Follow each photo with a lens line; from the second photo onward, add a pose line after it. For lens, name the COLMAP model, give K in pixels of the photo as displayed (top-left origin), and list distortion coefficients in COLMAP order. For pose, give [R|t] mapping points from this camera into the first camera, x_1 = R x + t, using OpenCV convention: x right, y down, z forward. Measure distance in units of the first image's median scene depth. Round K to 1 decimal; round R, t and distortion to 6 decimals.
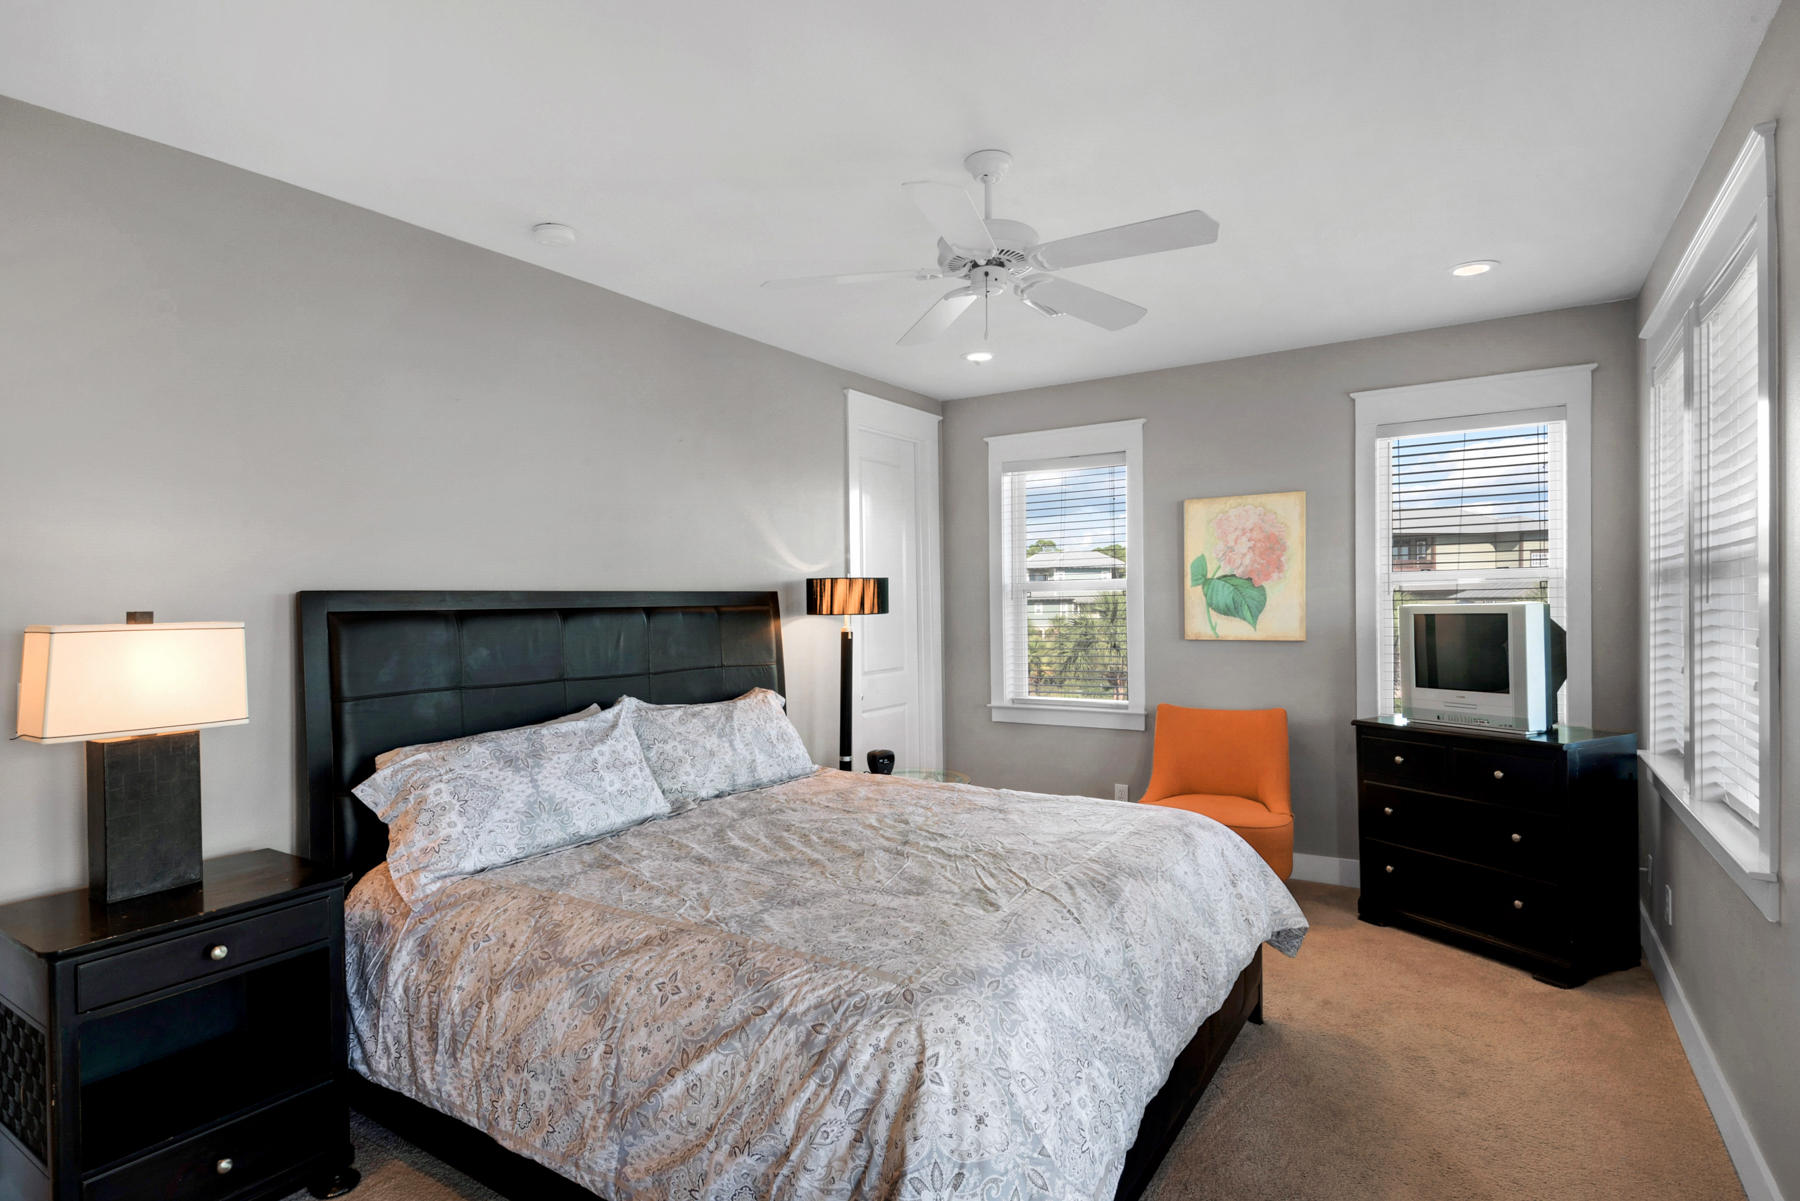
lens RADIAL K [[933.4, 0, 900.0], [0, 933.4, 600.5], [0, 0, 1]] dist [0.023848, -0.000204]
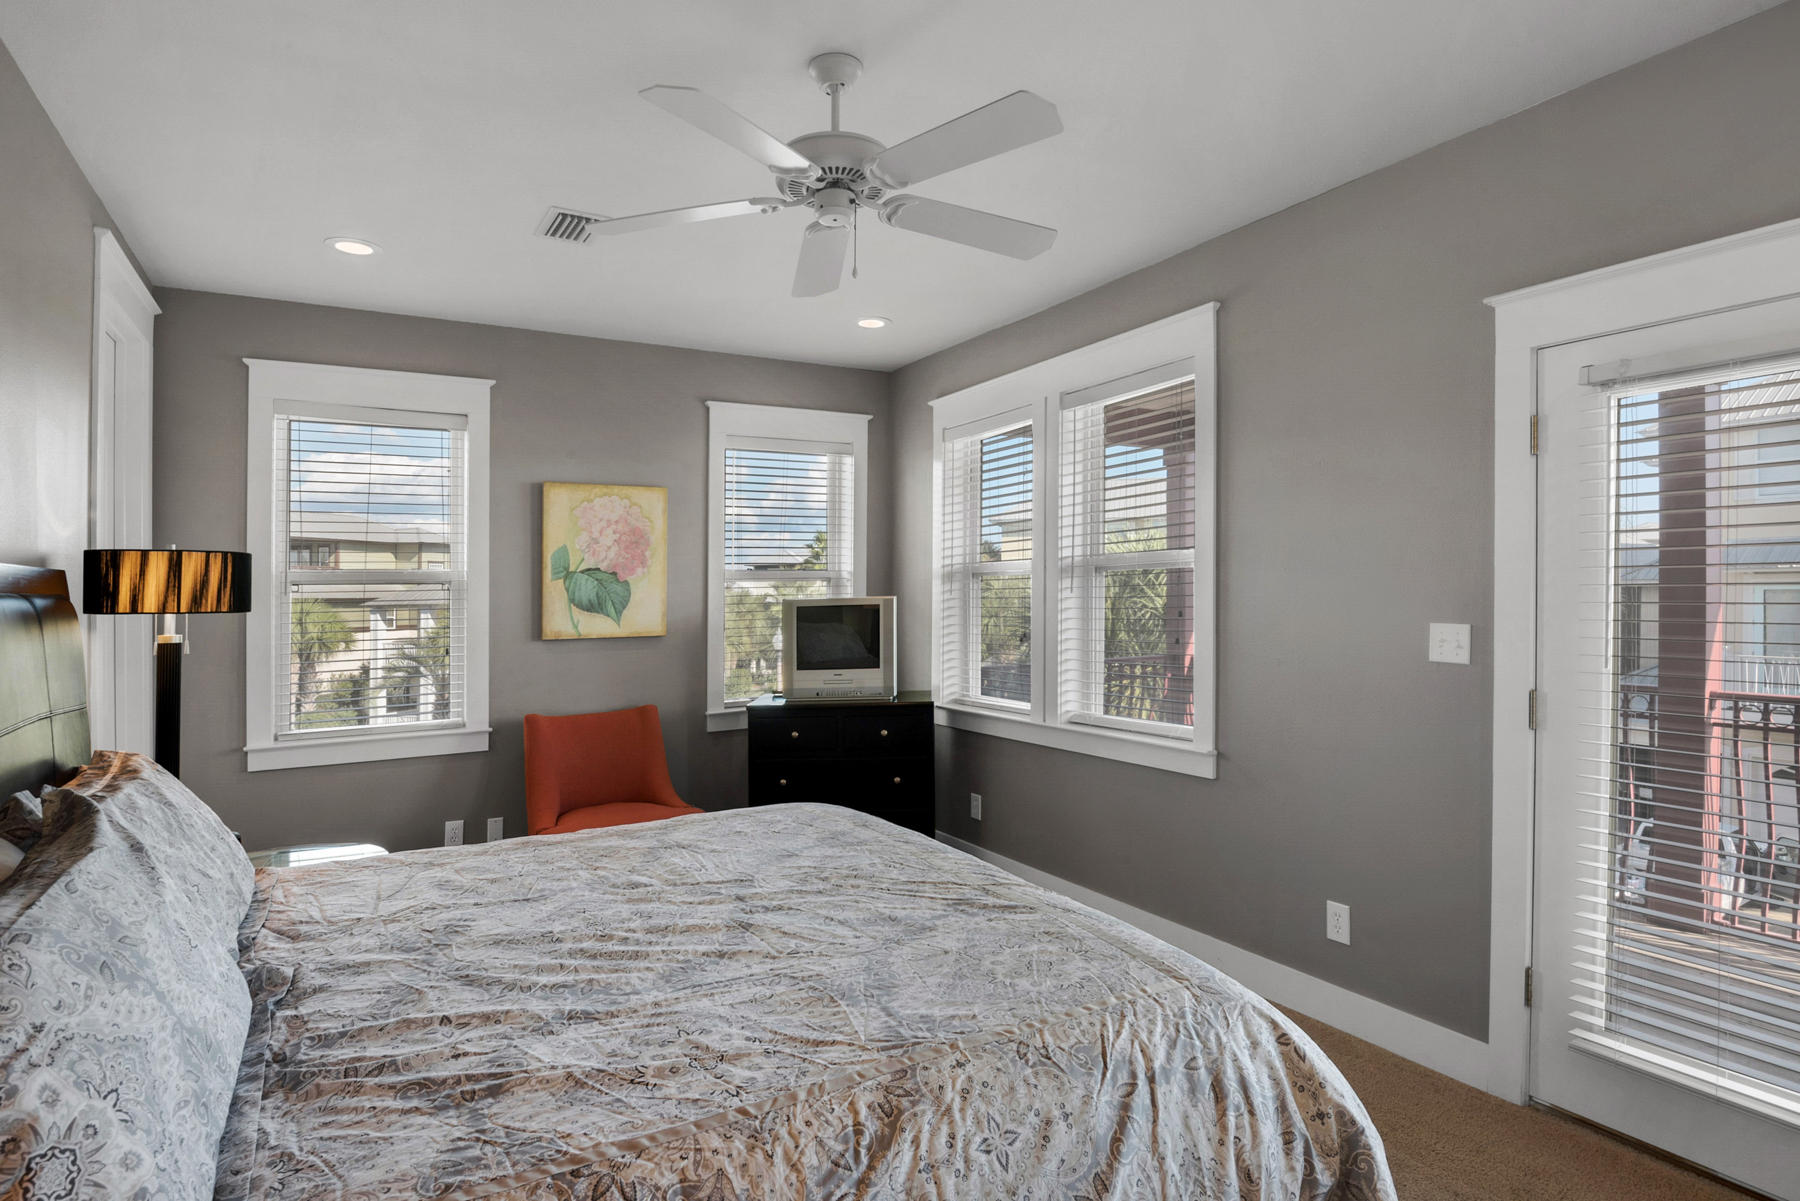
lens RADIAL K [[946.6, 0, 900.0], [0, 946.6, 600.5], [0, 0, 1]] dist [0.005569, -0.017094]
pose [[0.462147, 0.002669, 0.886799, -0.465204], [0.005819, 0.999965, -0.006042, 0.016313], [-0.886784, 0.007952, 0.462115, 0.395355]]
